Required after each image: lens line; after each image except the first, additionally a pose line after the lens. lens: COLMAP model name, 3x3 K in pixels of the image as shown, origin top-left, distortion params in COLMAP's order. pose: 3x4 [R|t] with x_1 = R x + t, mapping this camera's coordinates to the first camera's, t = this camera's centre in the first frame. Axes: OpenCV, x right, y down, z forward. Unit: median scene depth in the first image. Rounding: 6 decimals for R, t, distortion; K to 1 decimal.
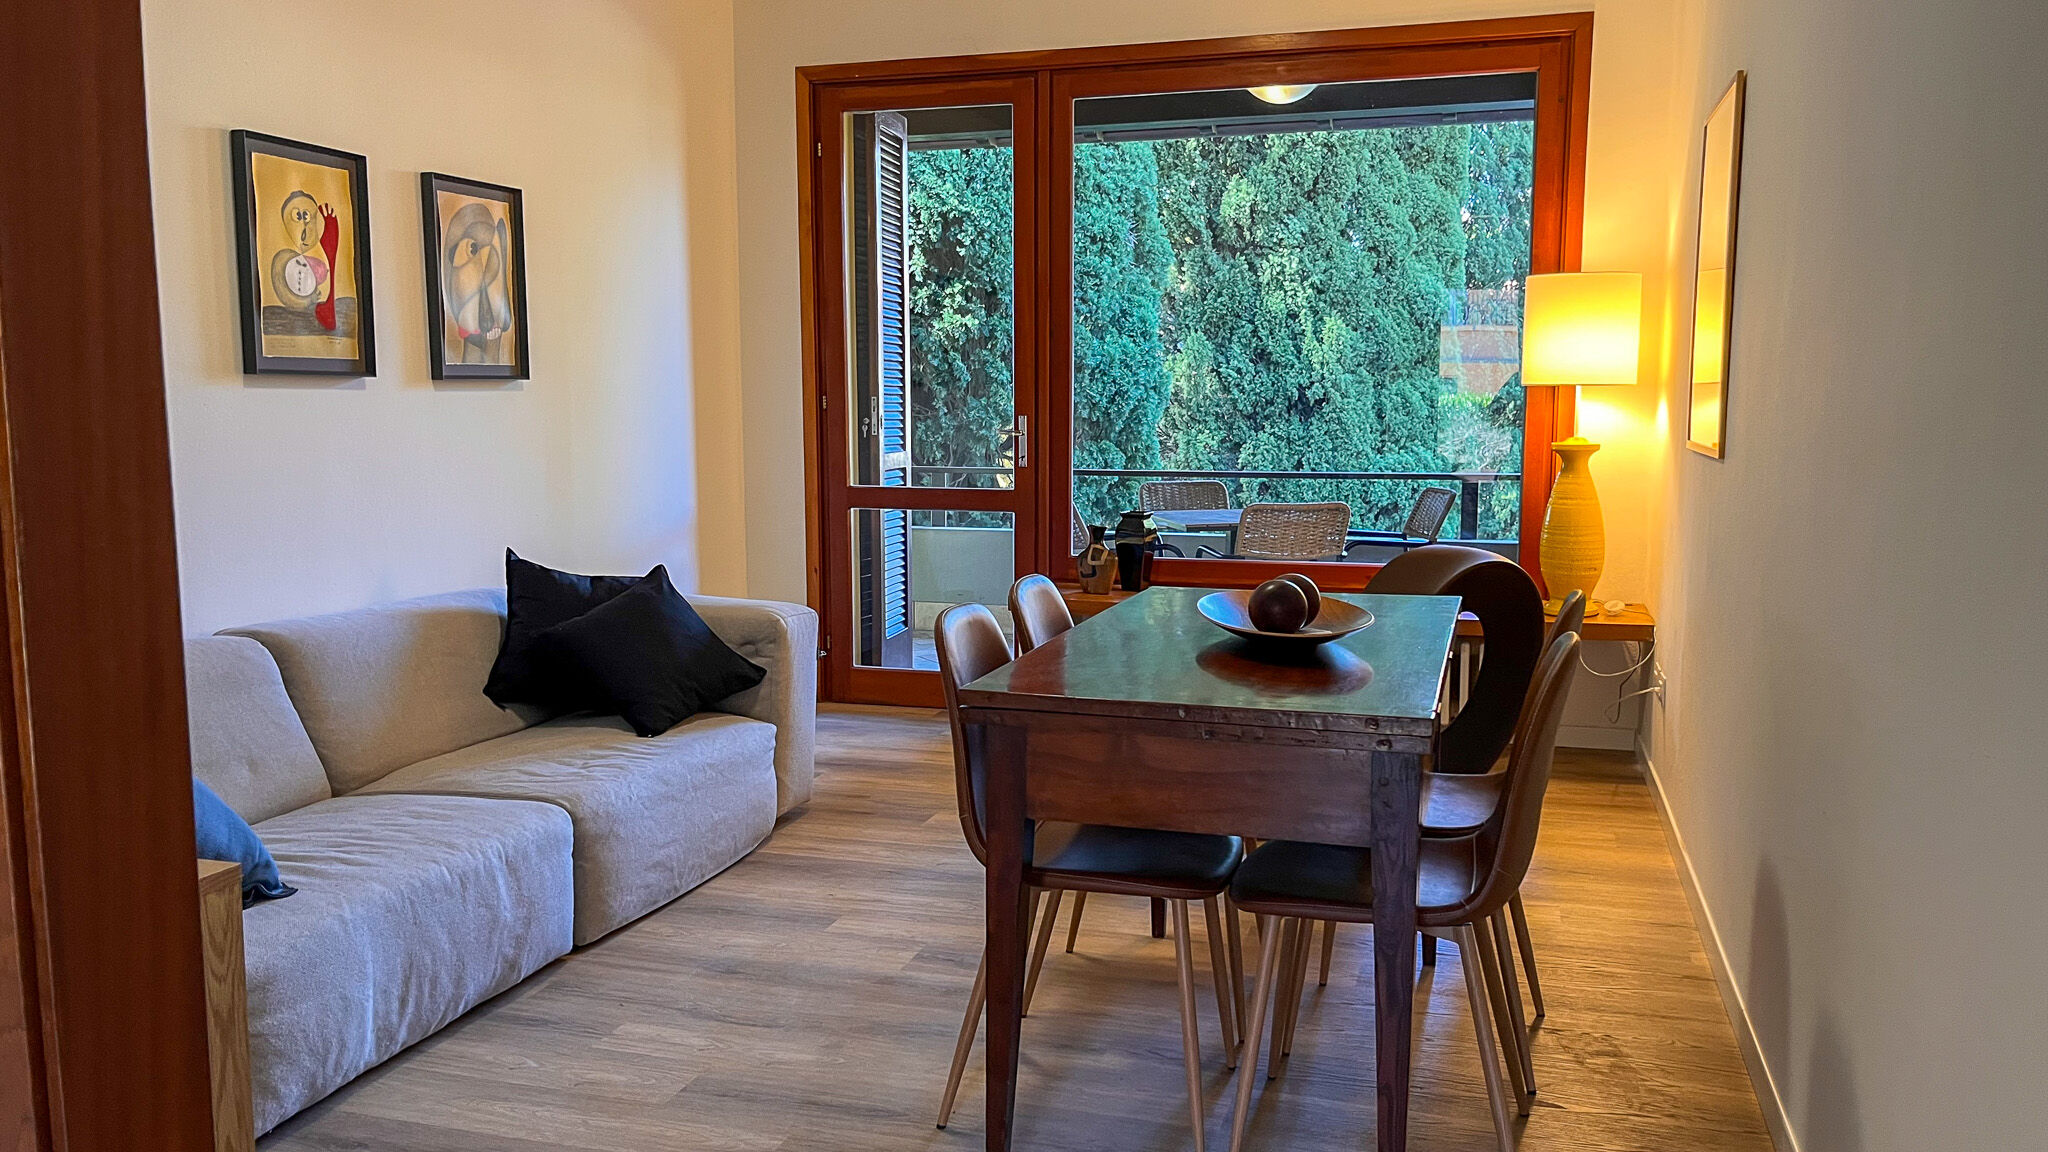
lens RADIAL K [[1620.6, 0, 1041.7], [0, 1620.6, 607.9], [0, 0, 1]] dist [0.080241, -0.100505]
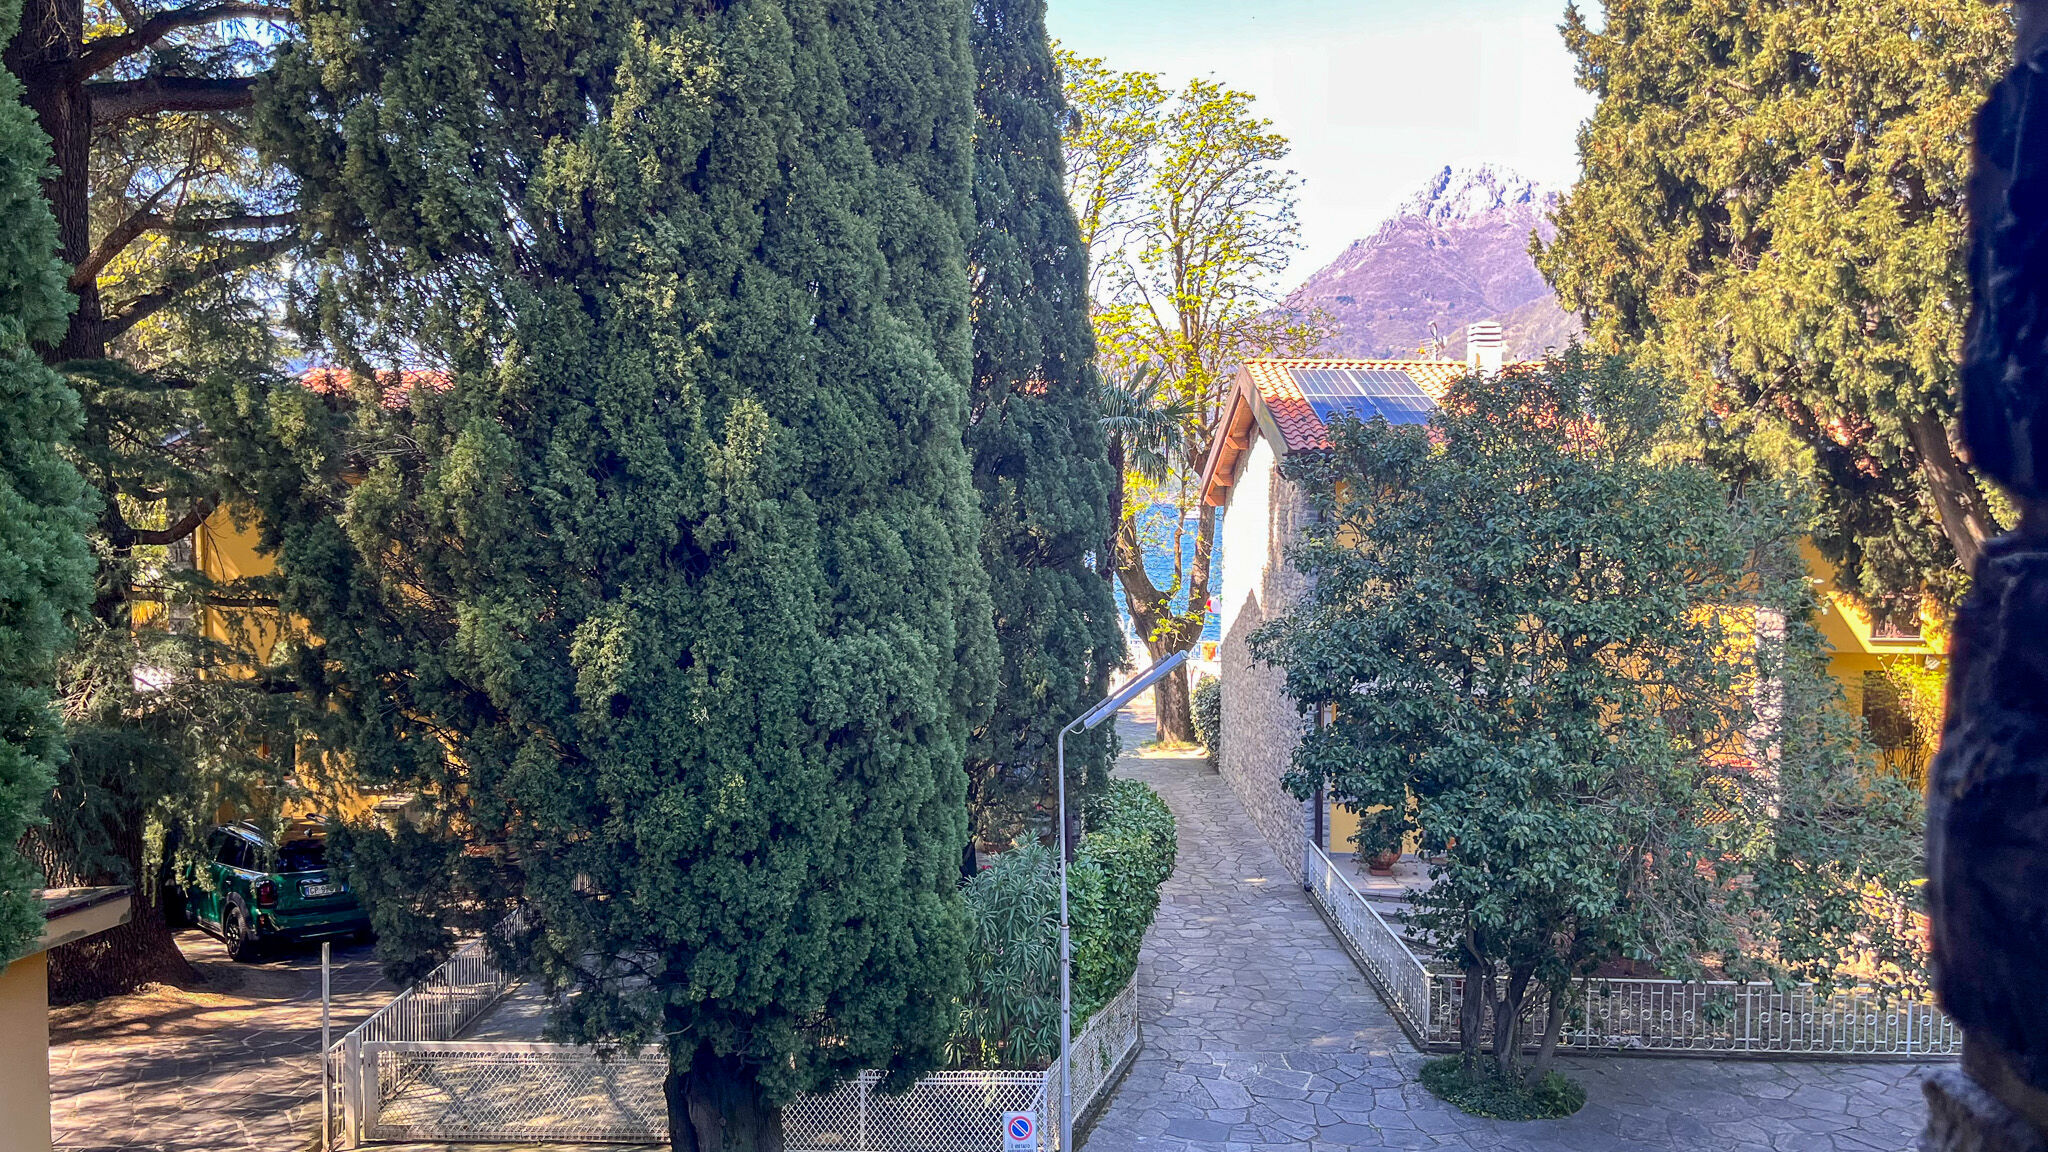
lens RADIAL K [[1620.6, 0, 1012.6], [0, 1620.6, 587.1], [0, 0, 1]] dist [0.080241, -0.100505]
pose [[0.968674, -0.002349, 0.248327, 0.130672], [0.021215, 0.997082, -0.073325, -0.070830], [-0.247430, 0.076296, 0.965897, 0.441465]]
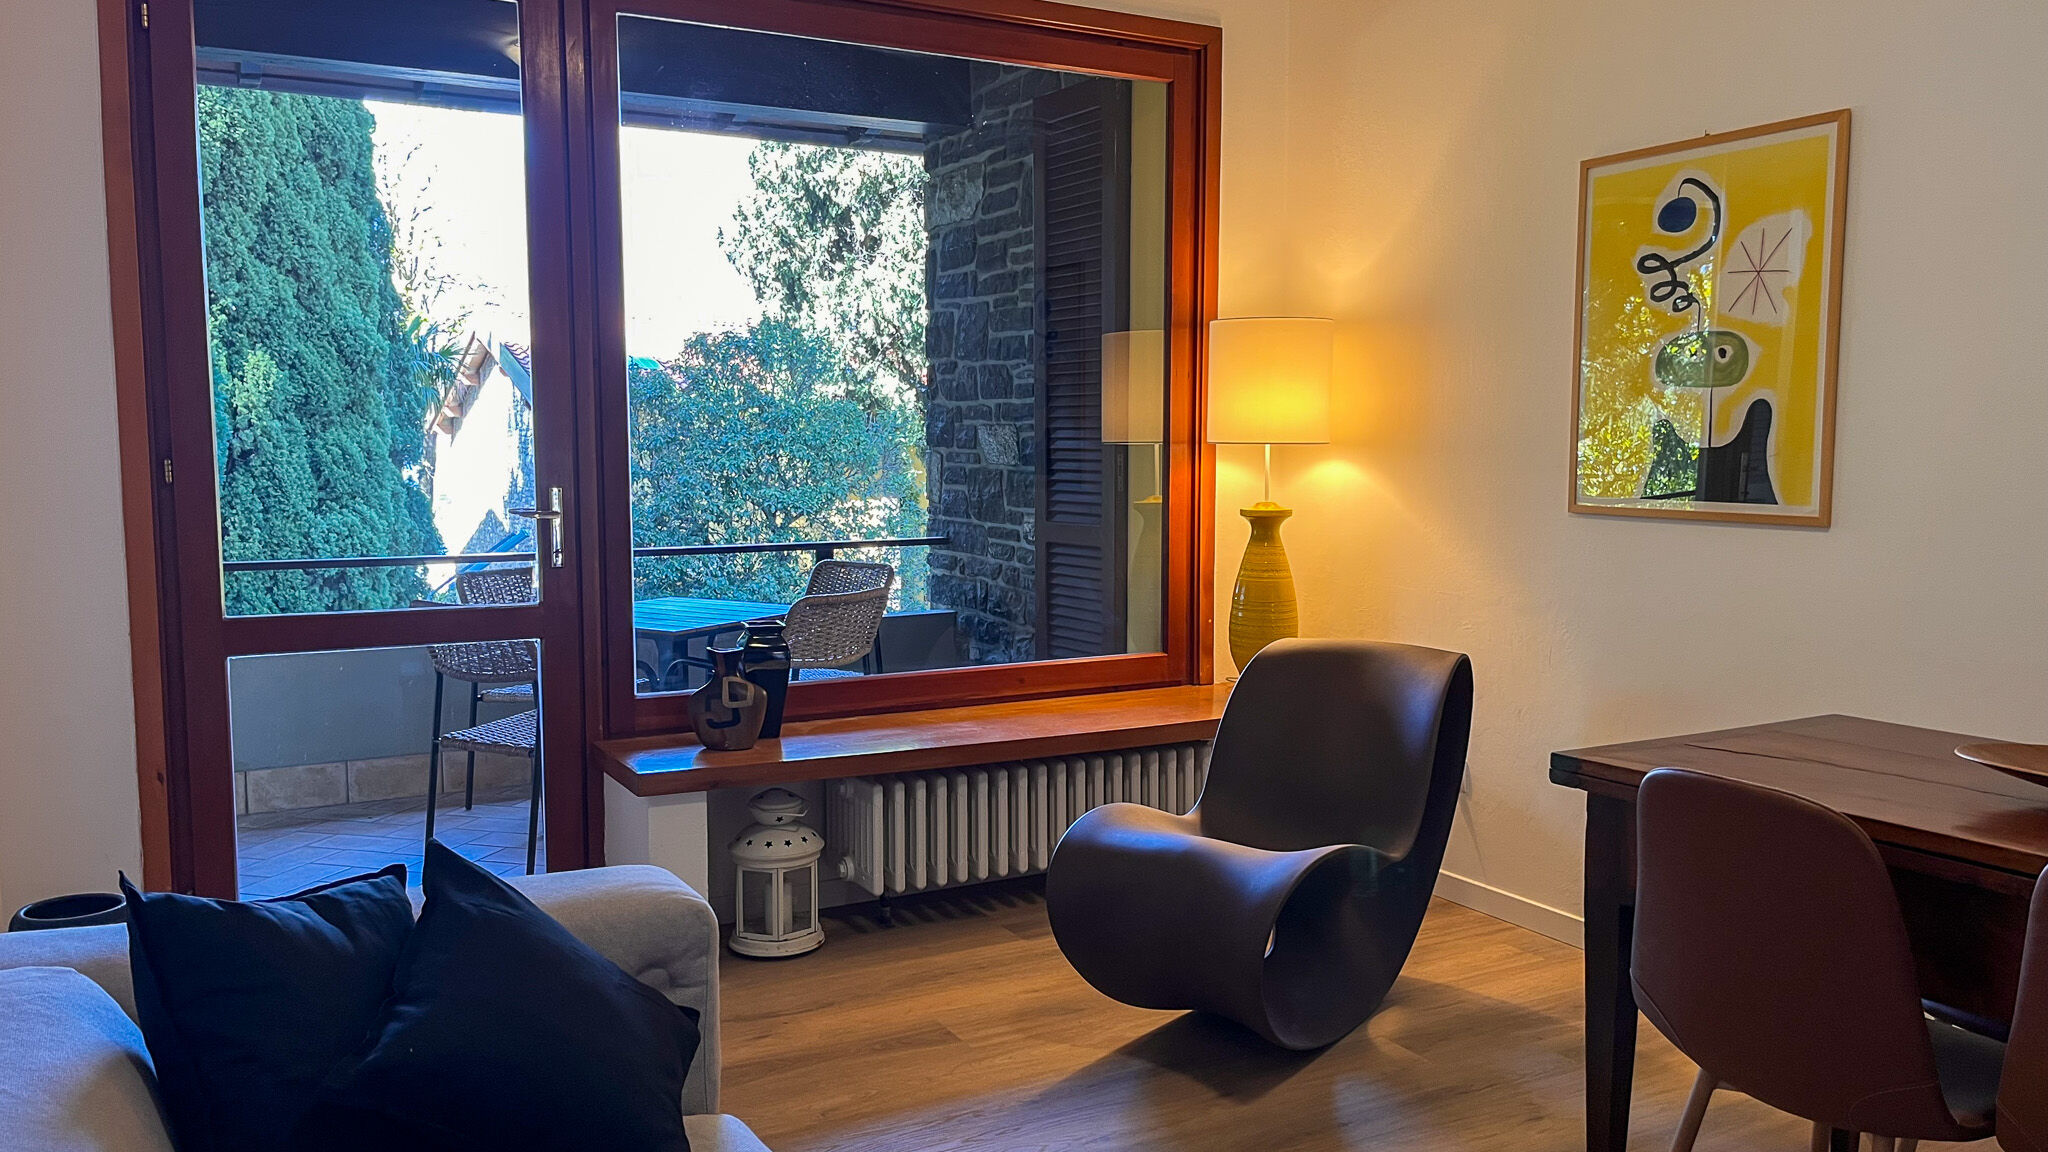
lens RADIAL K [[1620.6, 0, 1016.4], [0, 1620.6, 592.0], [0, 0, 1]] dist [0.080241, -0.100505]
pose [[0.720724, -0.064729, 0.690194, -0.122577], [0.091218, 0.995829, -0.001860, -0.021323], [-0.687195, 0.064299, 0.723622, 0.146868]]
